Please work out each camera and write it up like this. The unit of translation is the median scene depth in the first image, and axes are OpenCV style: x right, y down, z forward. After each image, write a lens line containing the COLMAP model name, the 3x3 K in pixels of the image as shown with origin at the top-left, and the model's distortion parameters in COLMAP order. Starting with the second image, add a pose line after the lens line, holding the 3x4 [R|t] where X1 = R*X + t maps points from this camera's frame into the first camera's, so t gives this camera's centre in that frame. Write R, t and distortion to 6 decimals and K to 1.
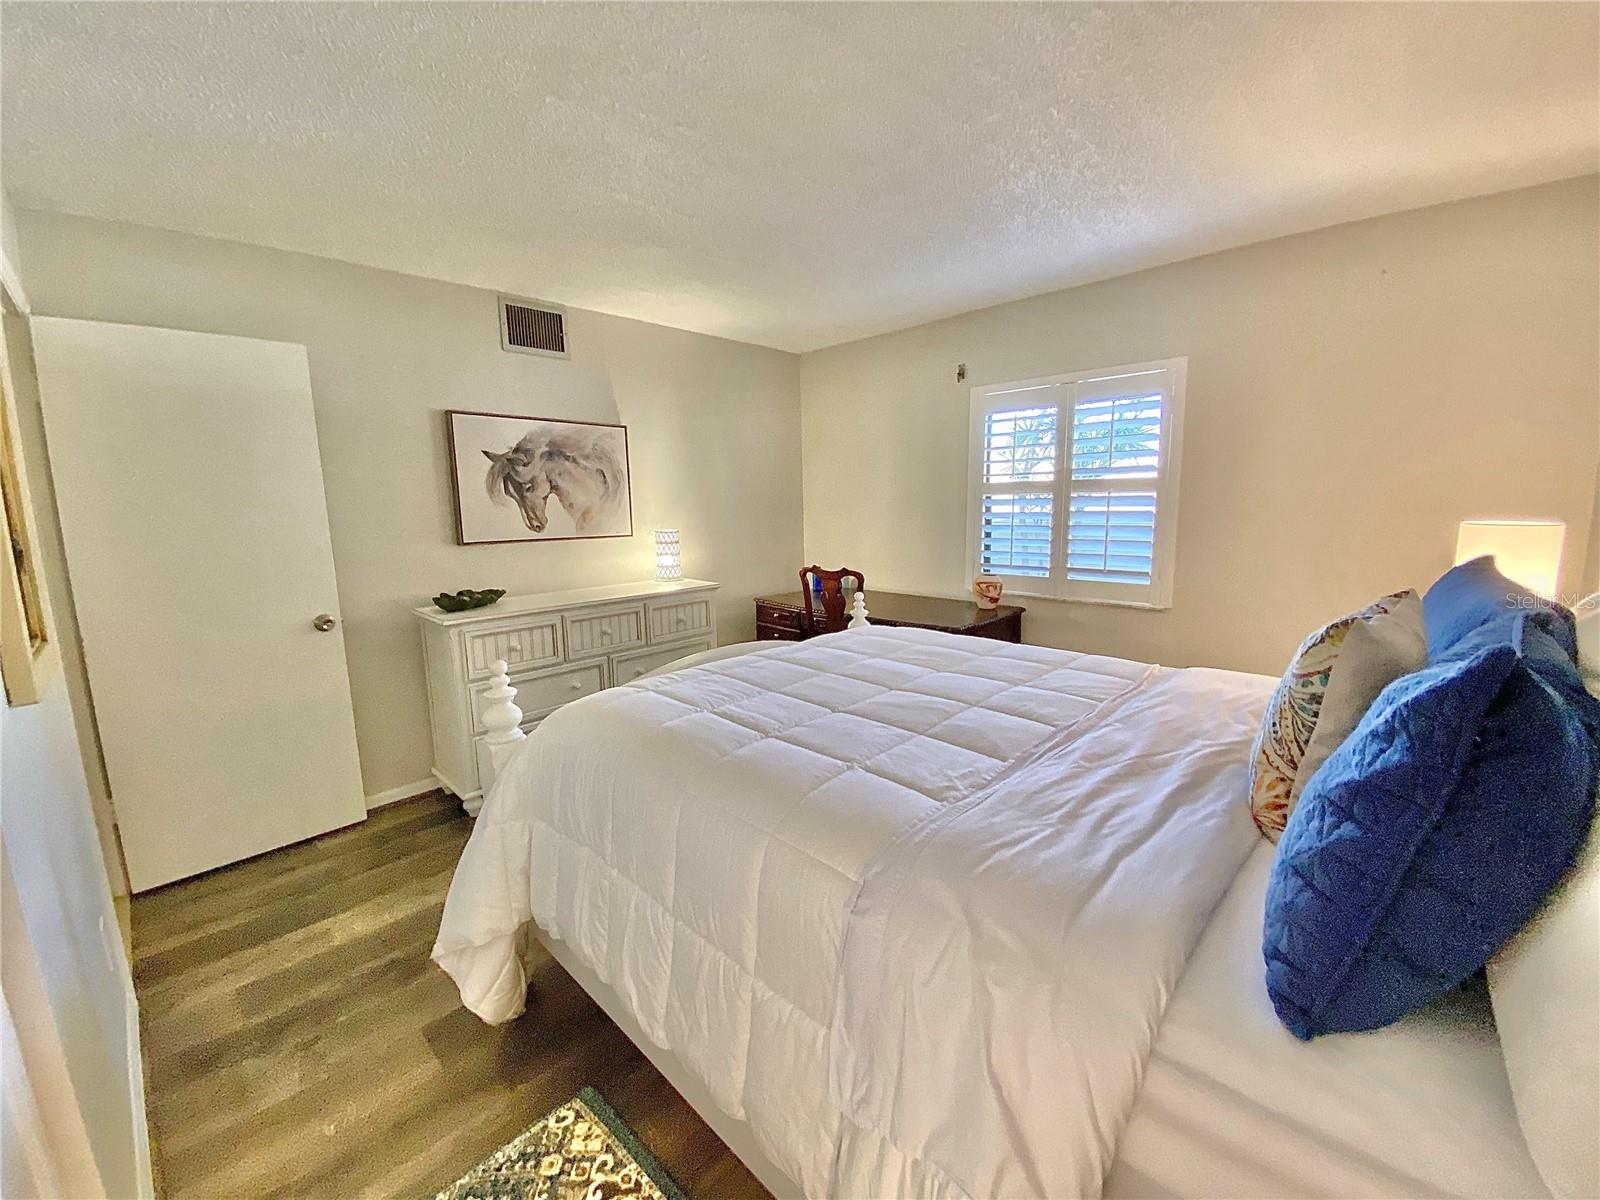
lens RADIAL K [[643.9, 0, 800.0], [0, 643.9, 600.0], [0, 0, 1]] dist [0.019280, -0.021190]
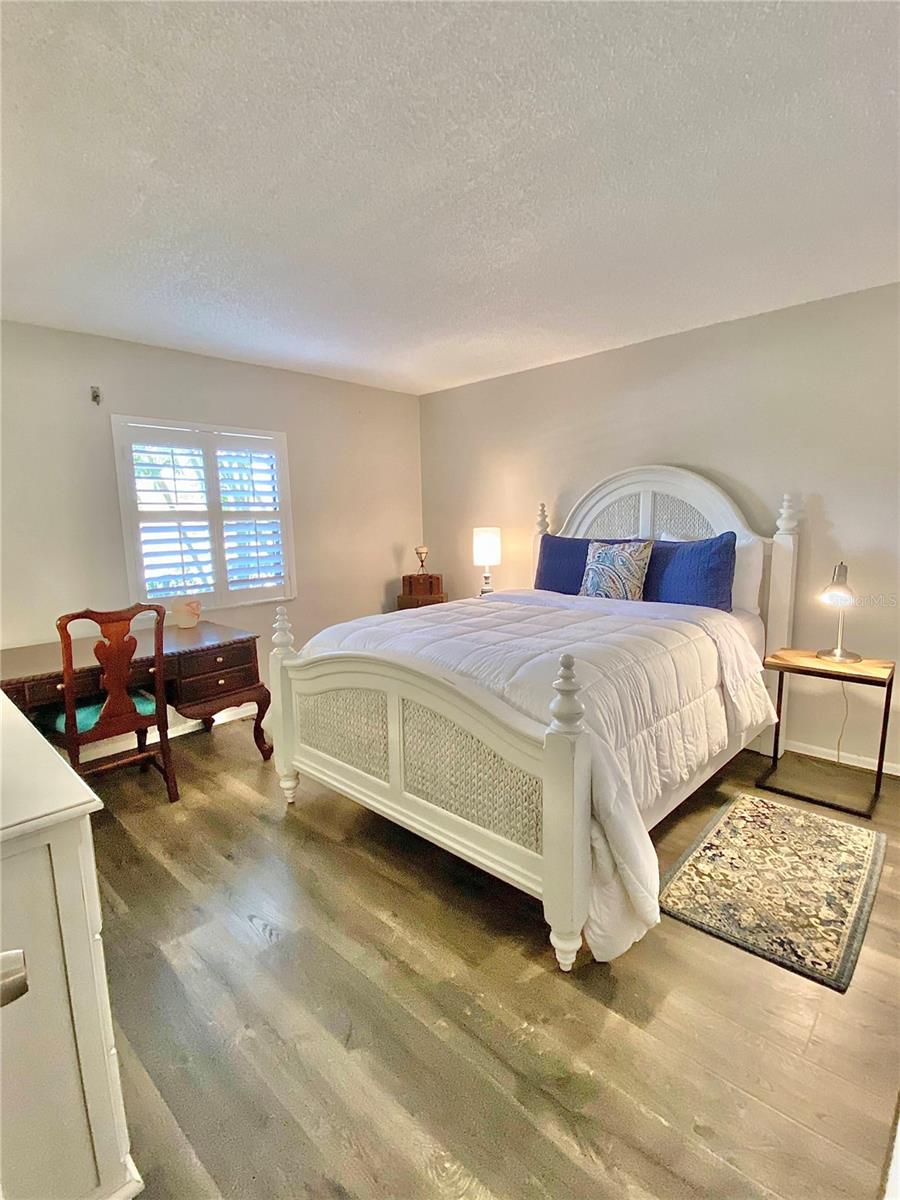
lens RADIAL K [[570.1, 0, 450.0], [0, 570.1, 600.0], [0, 0, 1]] dist [0.000159, 0.000011]
pose [[-0.016572, -0.122834, 0.992289, -0.686714], [0.180905, 0.975678, 0.123799, -0.073157], [-0.983361, 0.181561, 0.006052, 0.585248]]
